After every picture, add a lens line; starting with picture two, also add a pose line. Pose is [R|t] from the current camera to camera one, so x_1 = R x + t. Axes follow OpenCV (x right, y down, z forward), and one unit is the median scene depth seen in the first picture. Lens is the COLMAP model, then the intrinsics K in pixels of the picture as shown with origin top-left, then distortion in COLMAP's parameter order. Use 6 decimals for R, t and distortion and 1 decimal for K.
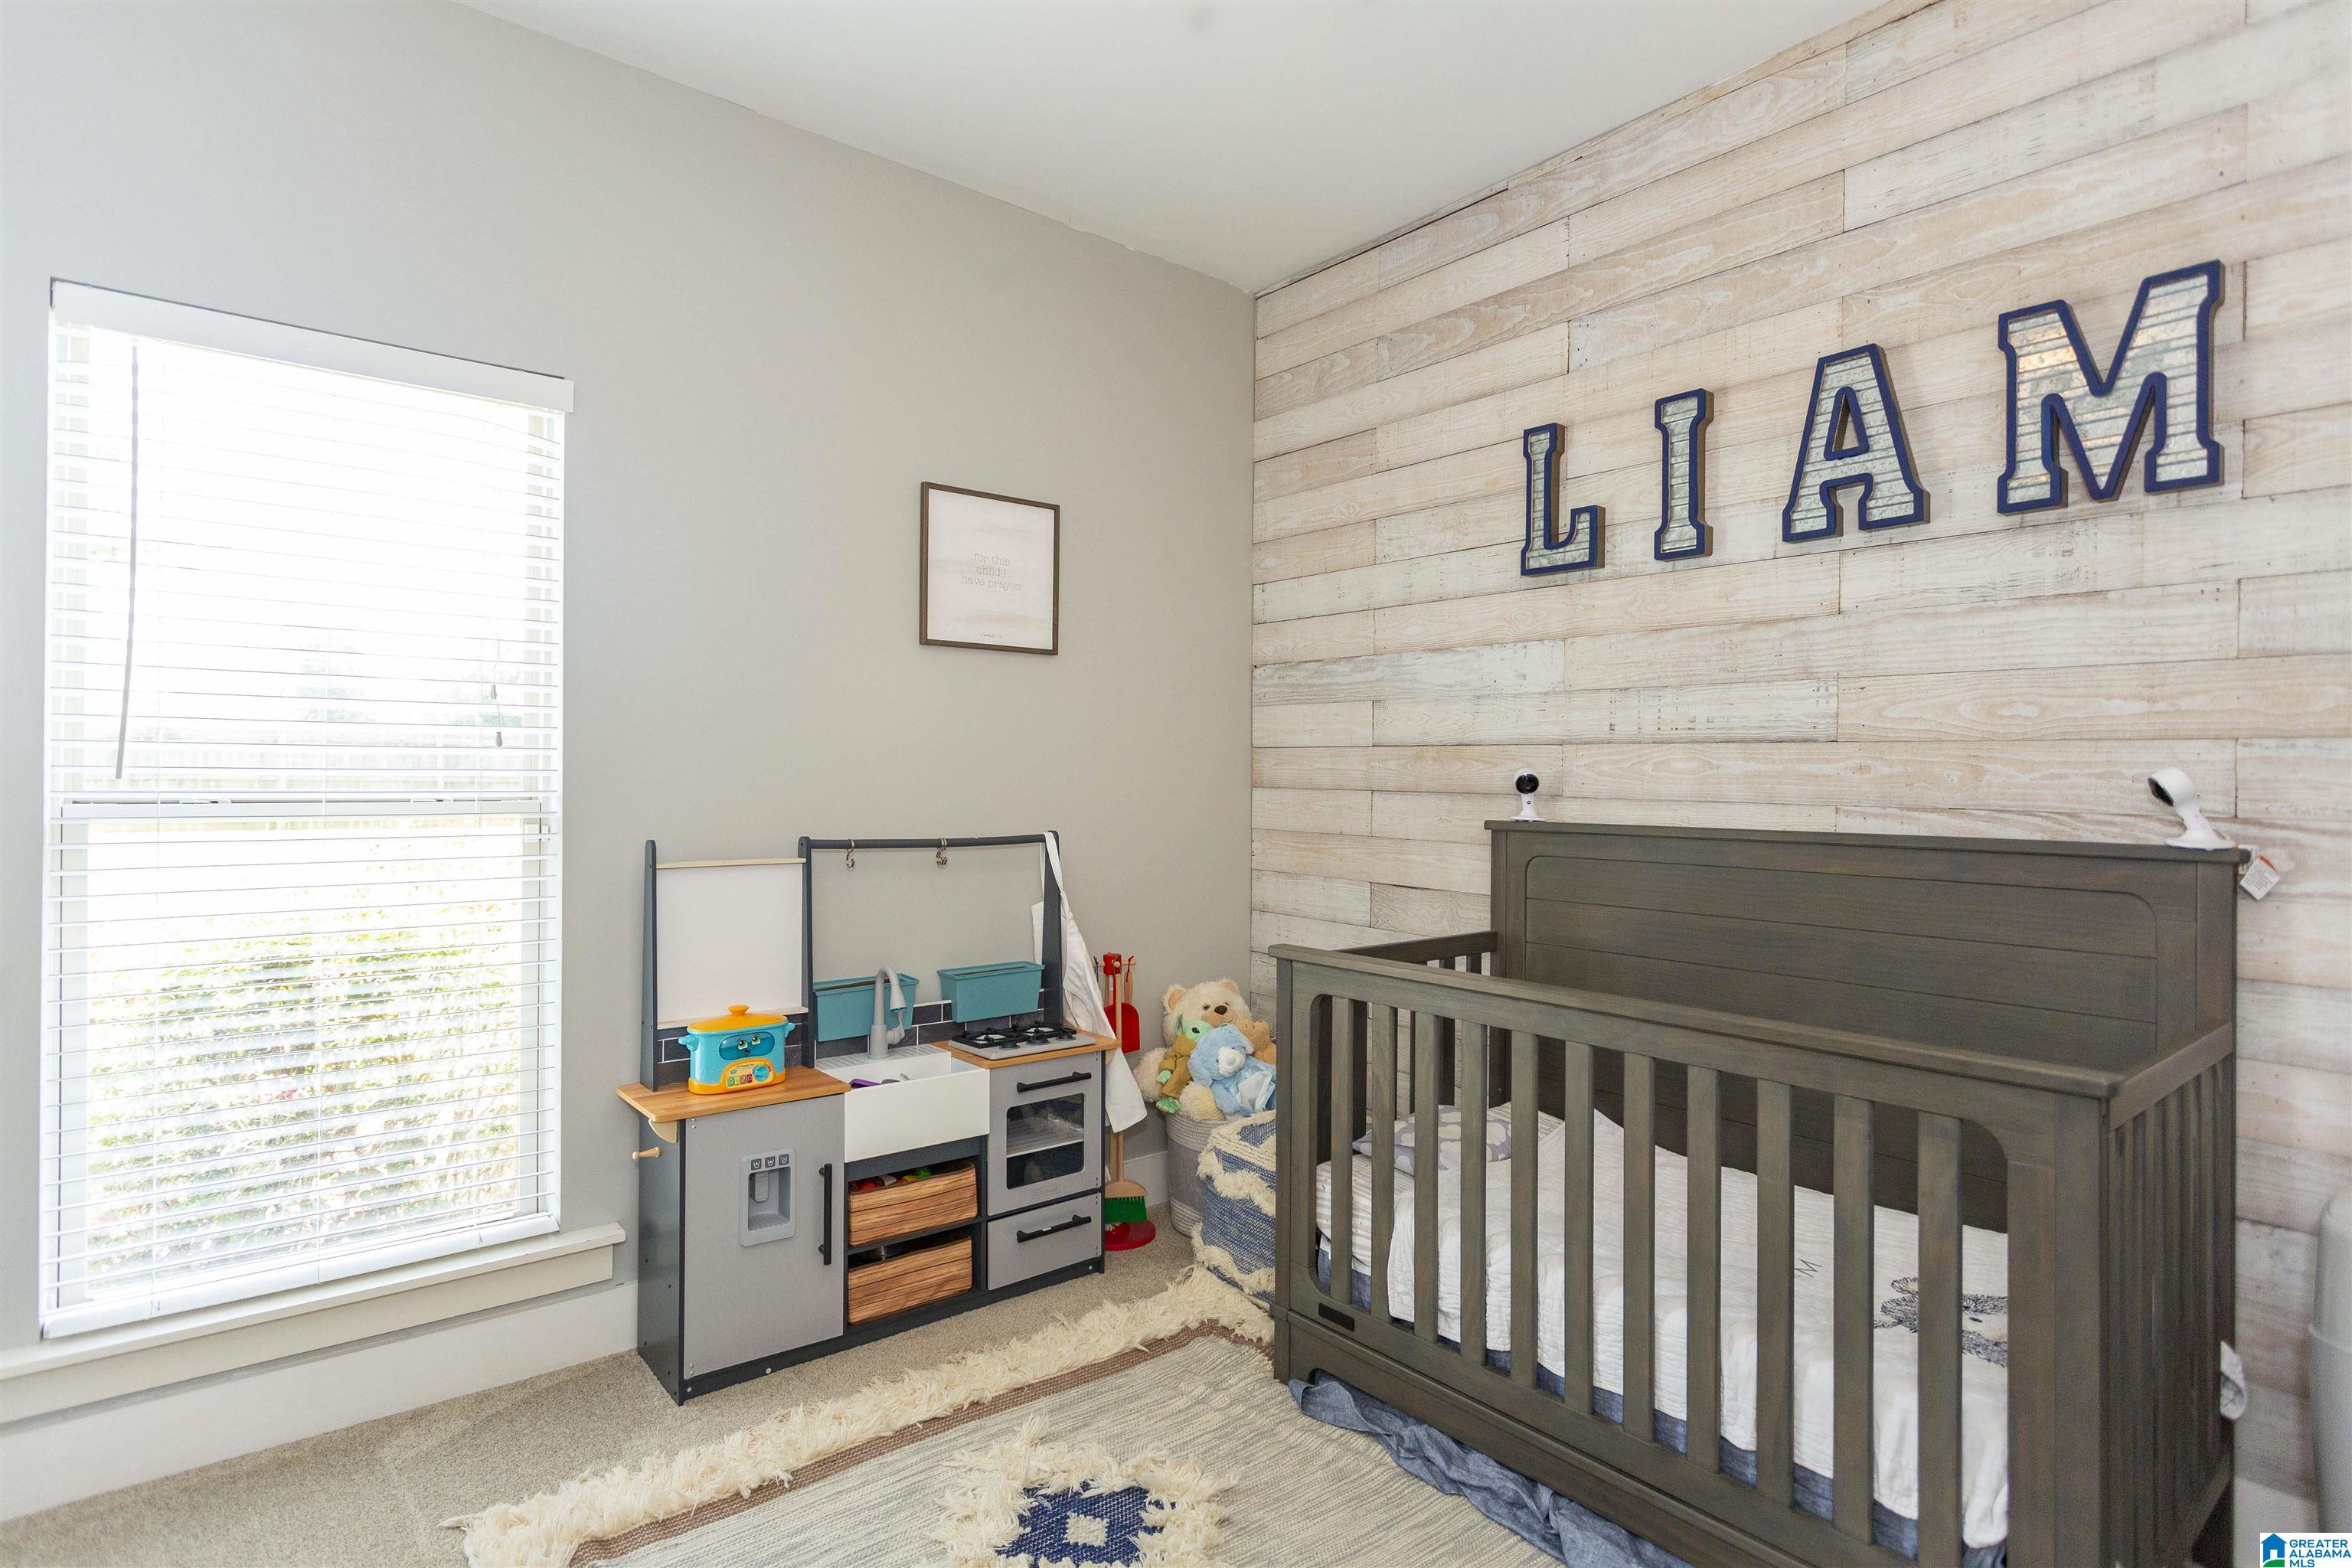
lens RADIAL K [[1216.7, 0, 1173.9], [0, 1216.7, 761.9], [0, 0, 1]] dist [-0.004582, 0.001724]
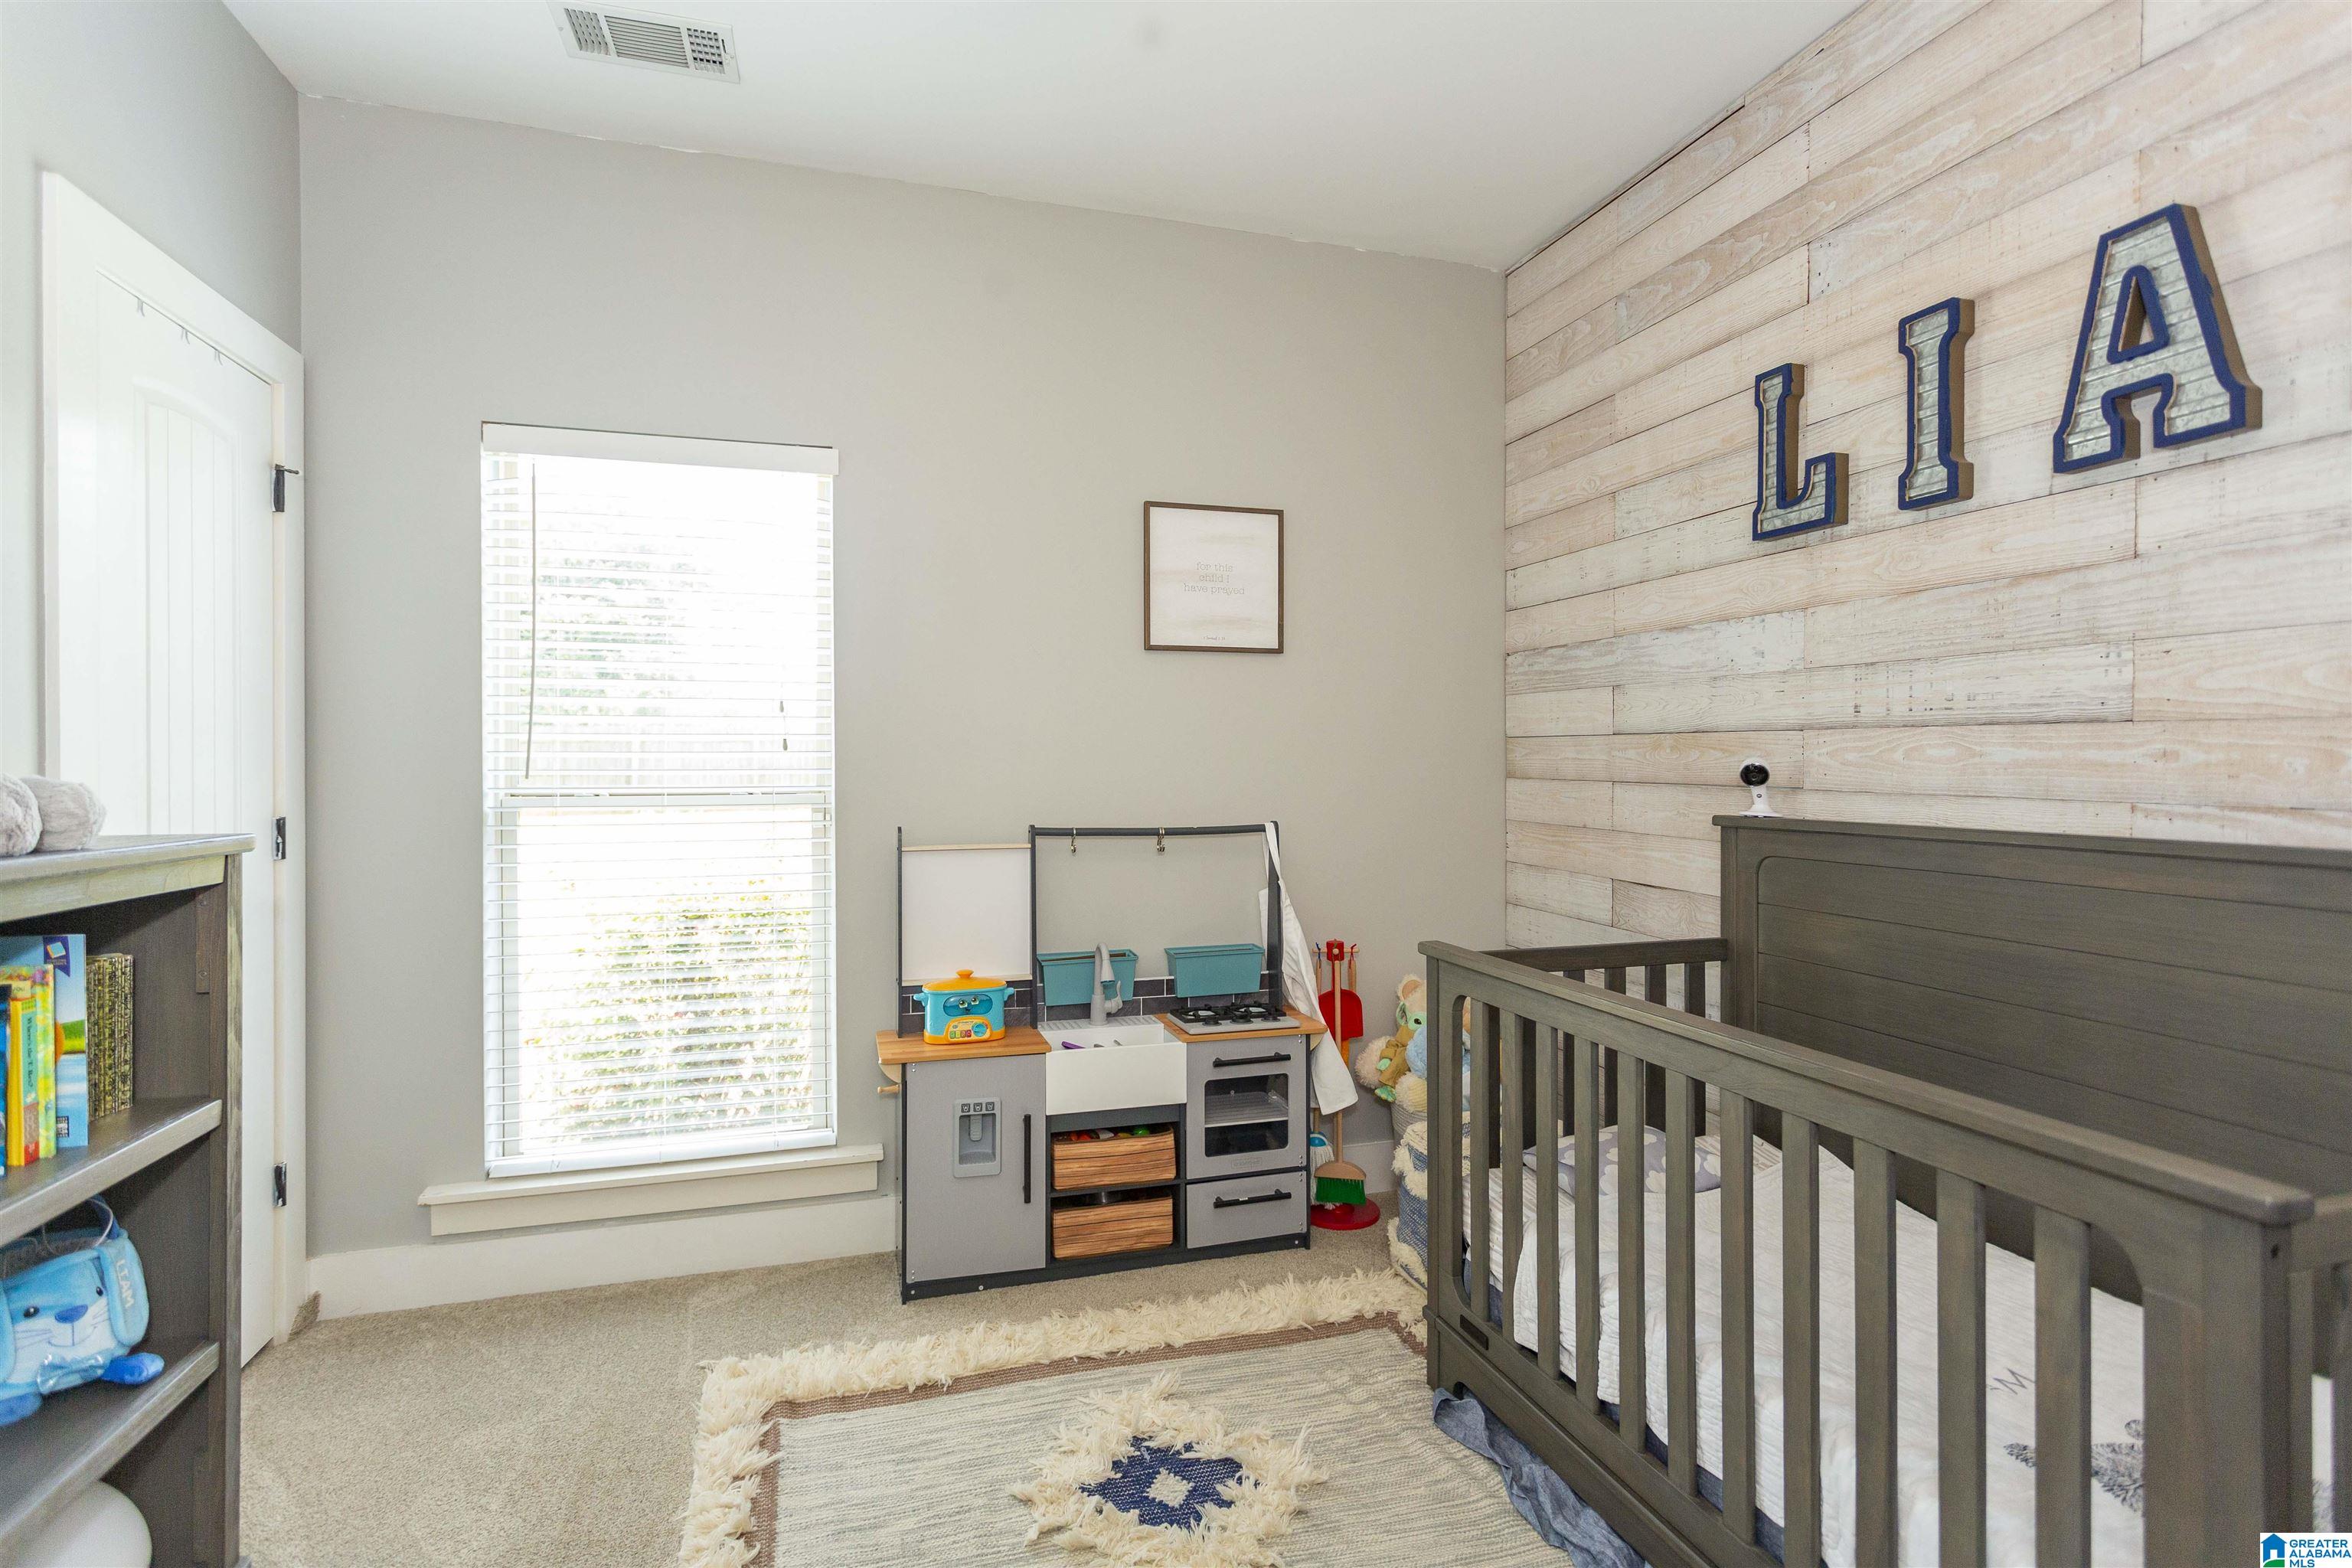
lens RADIAL K [[1136.7, 0, 1153.3], [0, 1136.7, 759.2], [0, 0, 1]] dist [0.004596, 0.000145]
pose [[0.920654, -0.010861, -0.390228, 0.230370], [0.014102, 0.999886, 0.005442, -0.004678], [0.390125, -0.010513, 0.920702, 0.068666]]
